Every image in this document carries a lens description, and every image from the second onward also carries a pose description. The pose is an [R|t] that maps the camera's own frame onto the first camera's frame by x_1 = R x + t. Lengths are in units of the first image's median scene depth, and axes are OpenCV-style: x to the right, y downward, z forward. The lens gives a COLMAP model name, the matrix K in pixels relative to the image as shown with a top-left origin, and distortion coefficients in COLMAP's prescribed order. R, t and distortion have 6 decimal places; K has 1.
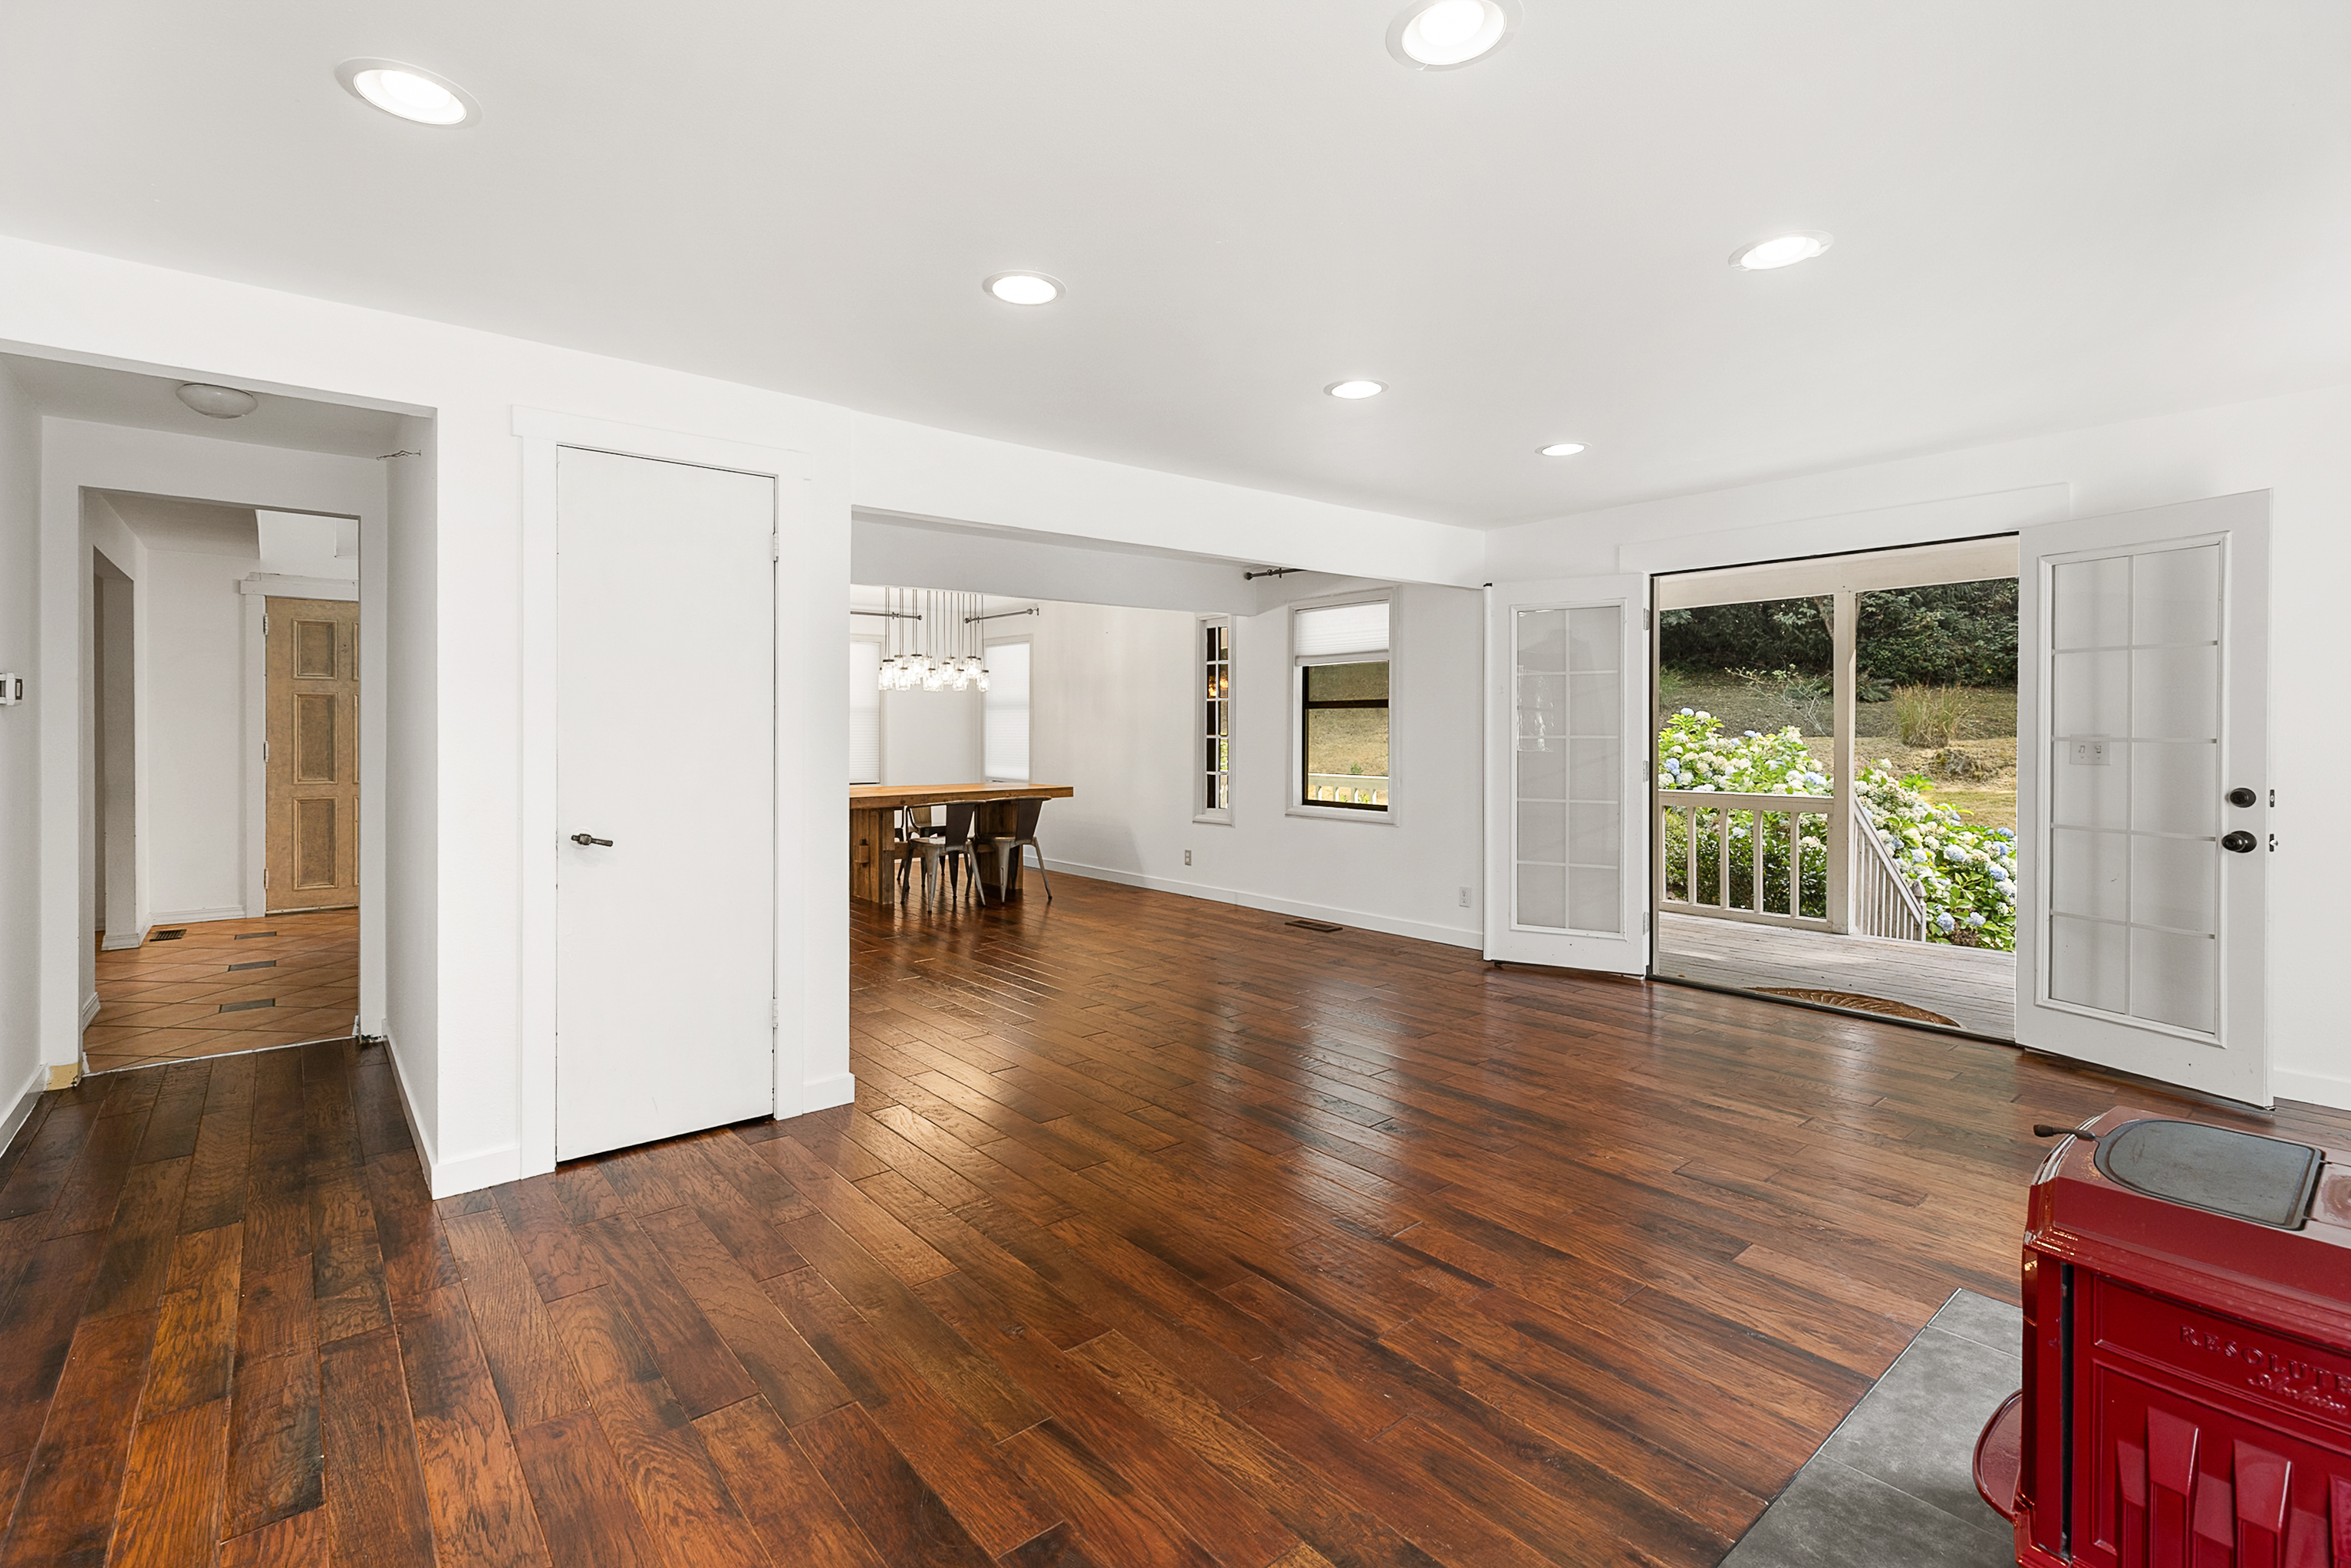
lens RADIAL K [[1062.9, 0, 1162.8], [0, 1062.9, 744.7], [0, 0, 1]] dist [0.005125, -0.000232]
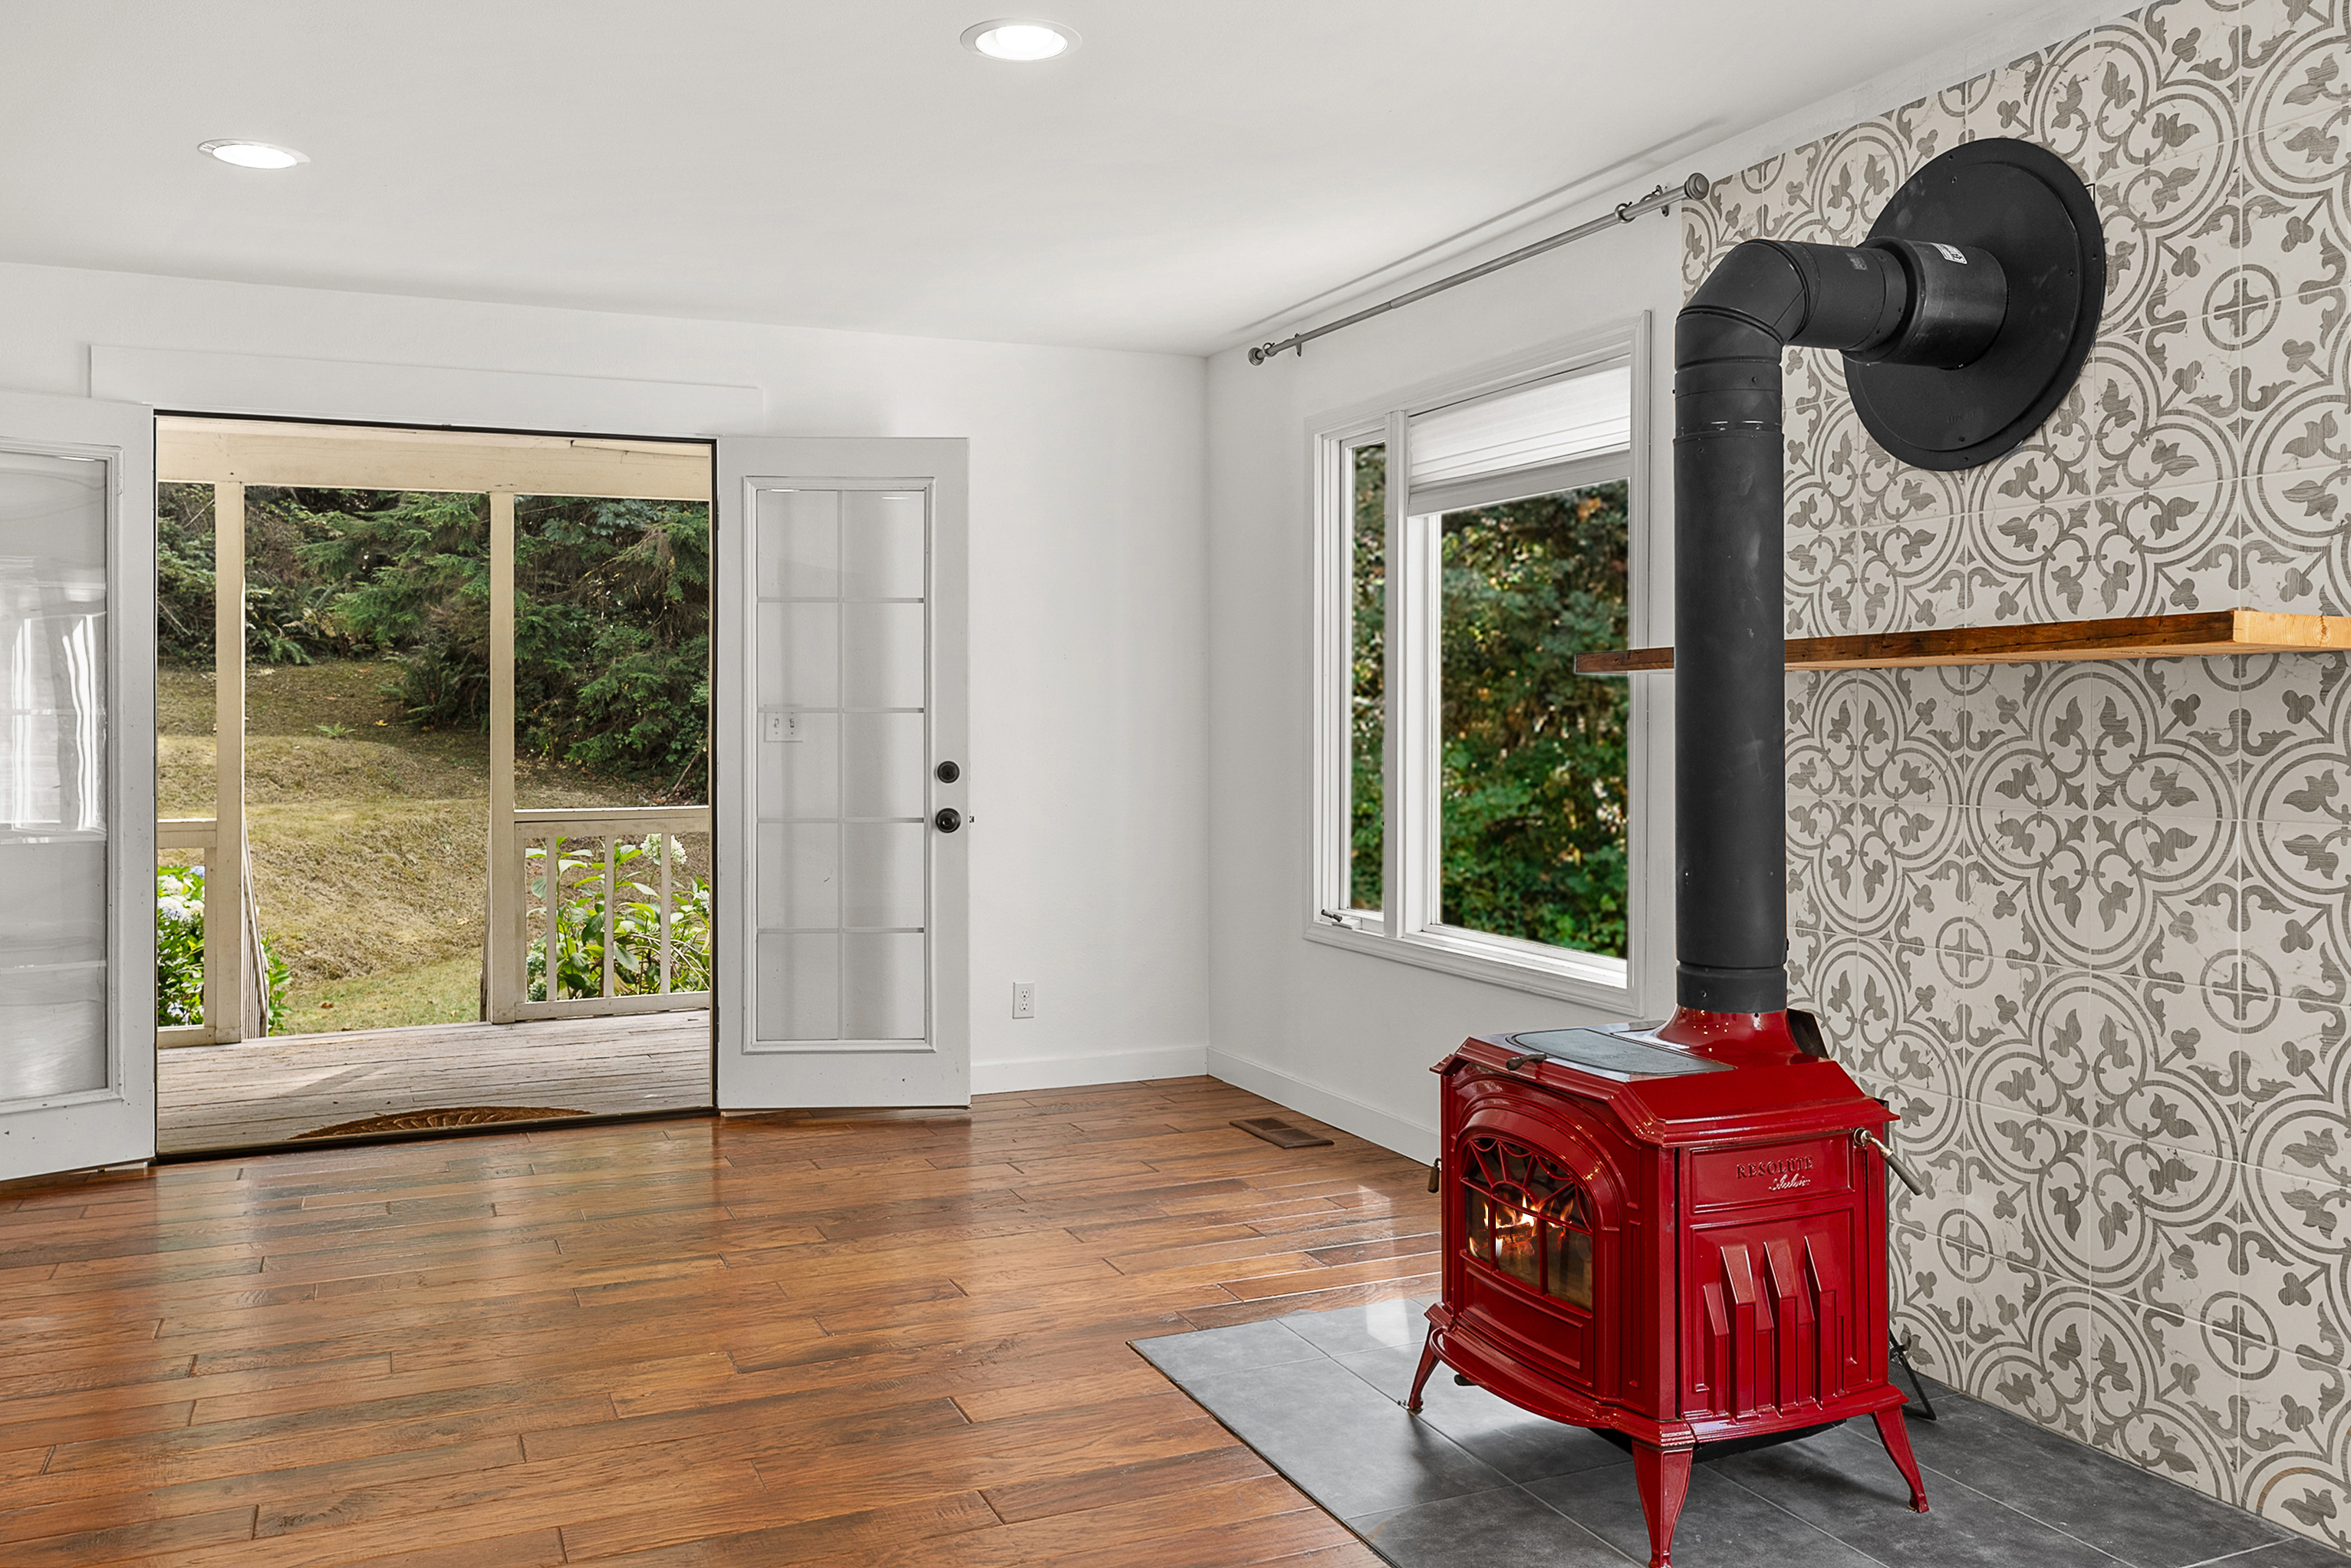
lens RADIAL K [[1838.6, 0, 1166.9], [0, 1838.6, 719.7], [0, 0, 1]] dist [0.000297, 0.002564]
pose [[0.280459, 0.000596, 0.959866, -0.448208], [0.017597, 0.999829, -0.005762, 0.017460], [-0.959705, 0.018507, 0.280401, 0.383988]]
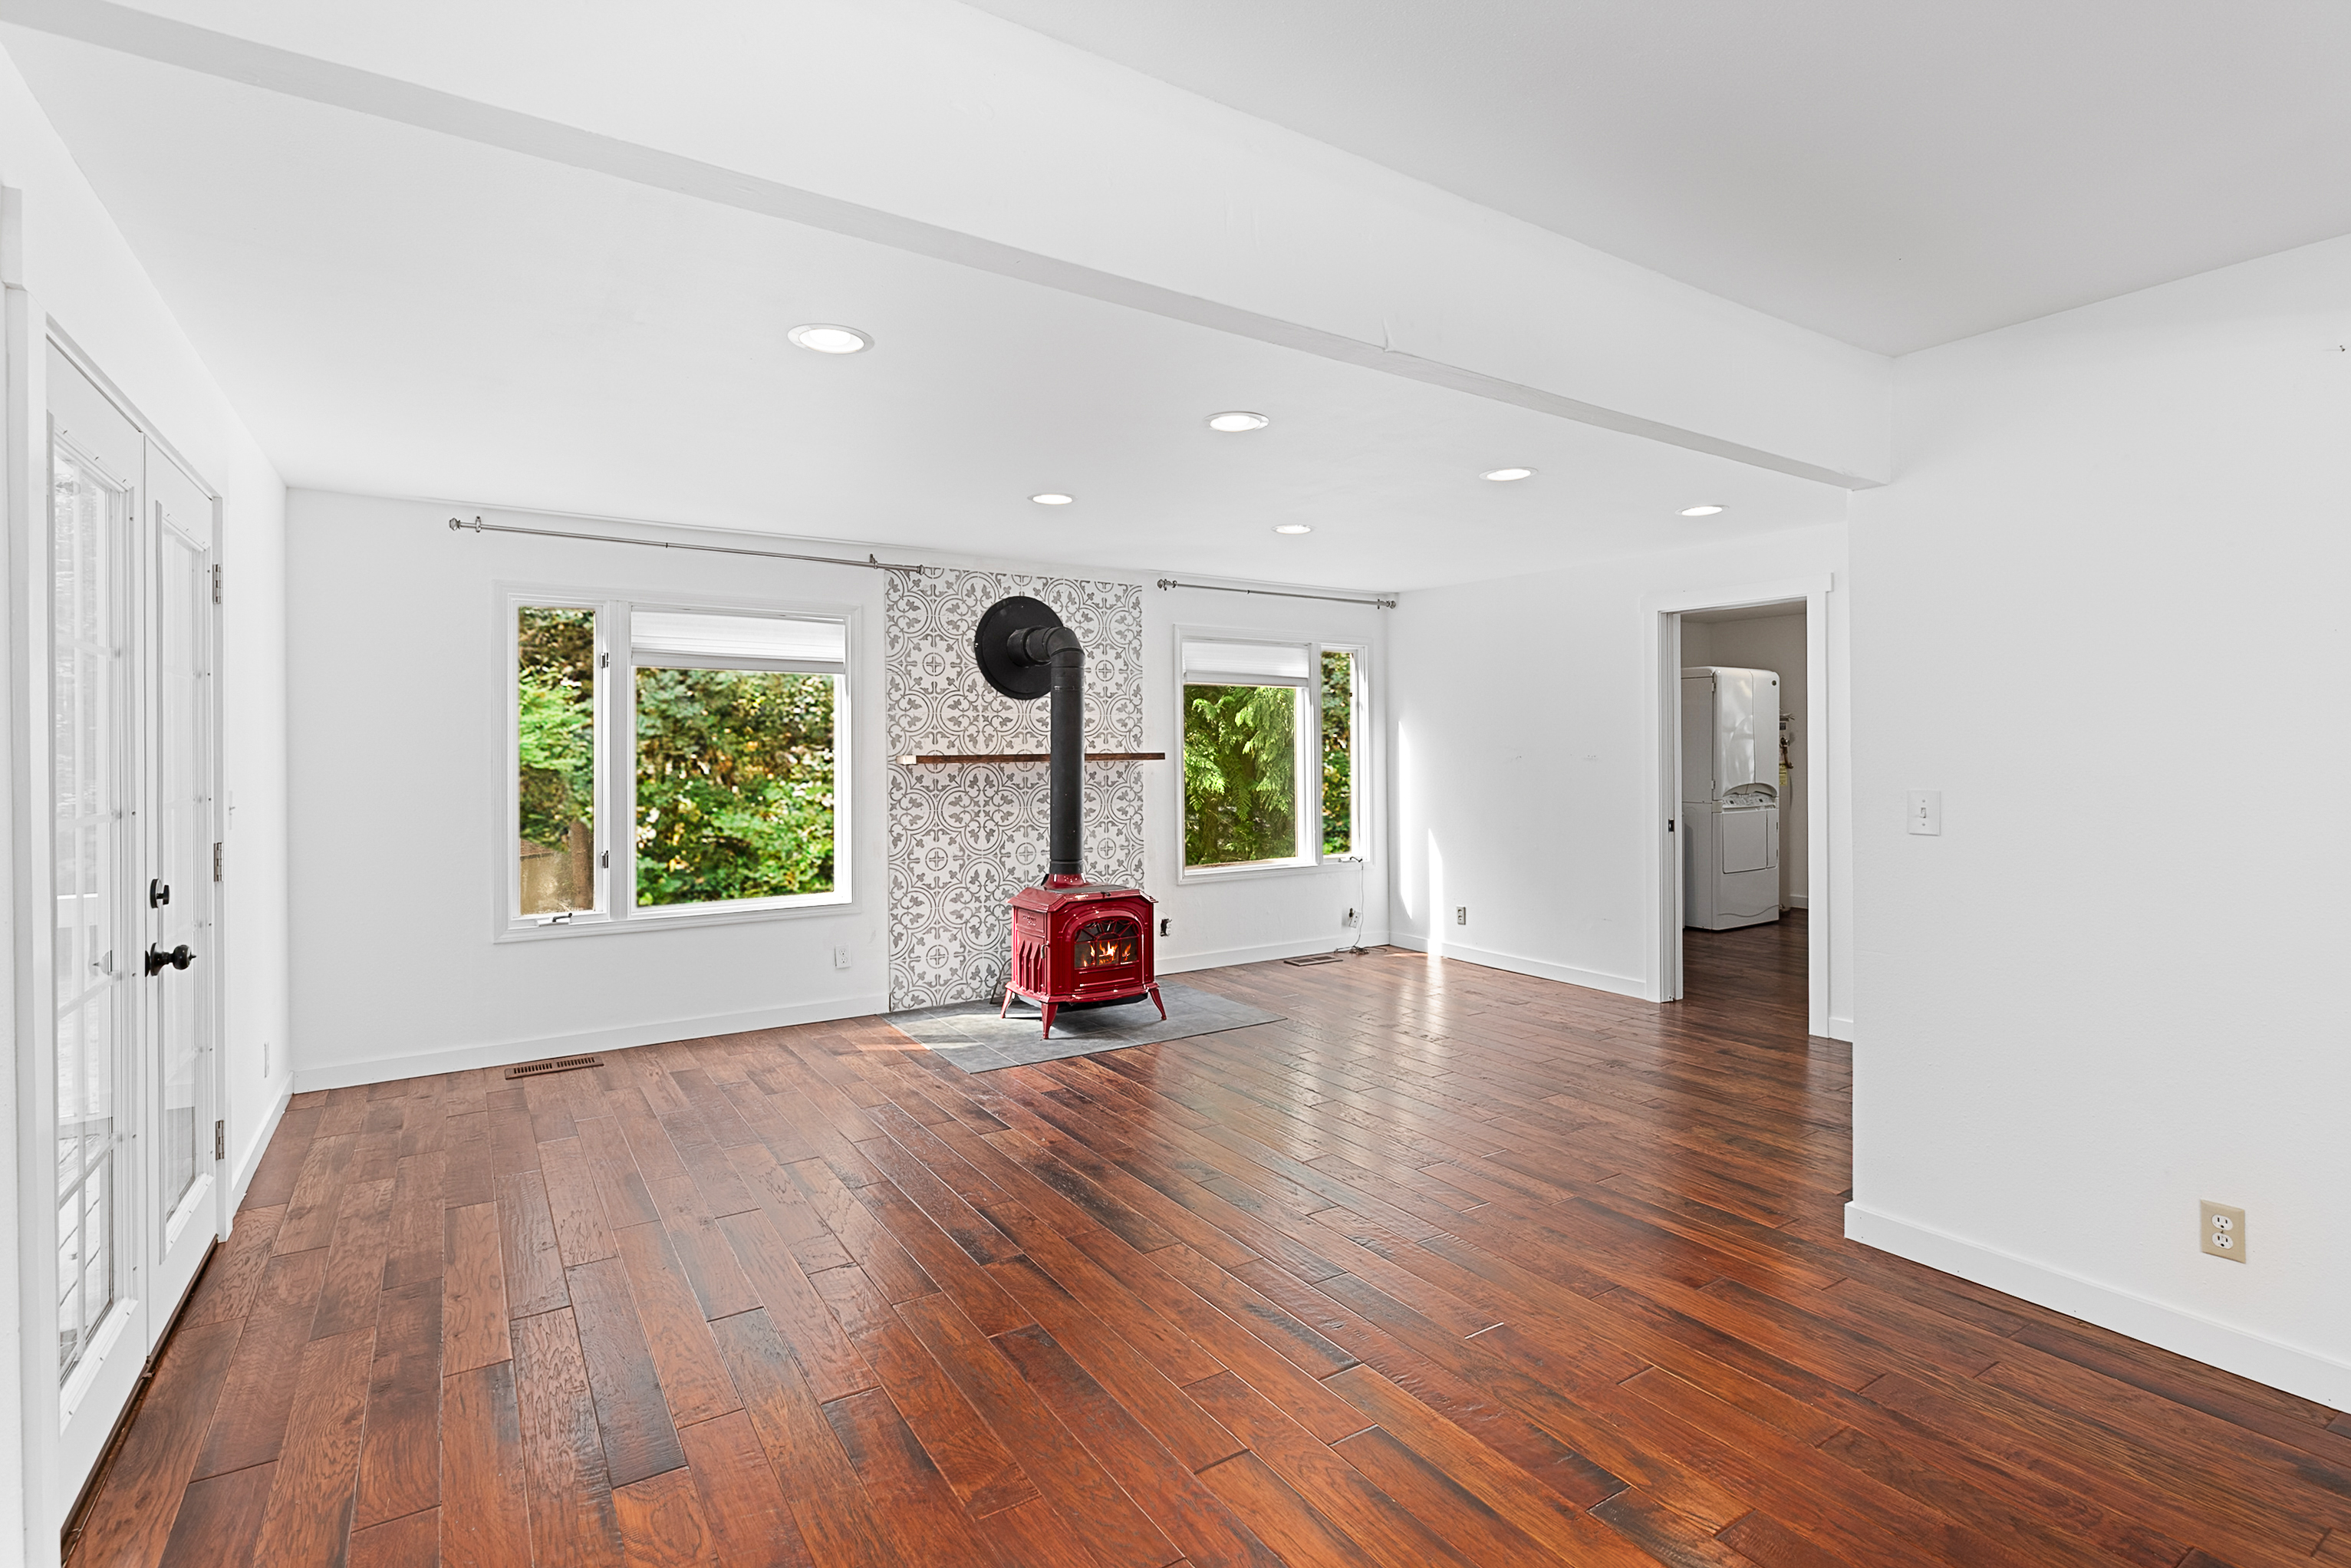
lens RADIAL K [[1114.9, 0, 1179.2], [0, 1114.9, 754.2], [0, 0, 1]] dist [-0.001037, 0.000075]
pose [[-0.993904, 0.007042, 0.110027, 0.120635], [0.009211, 0.999773, 0.019222, -0.052864], [-0.109867, 0.020118, -0.993743, 1.989950]]
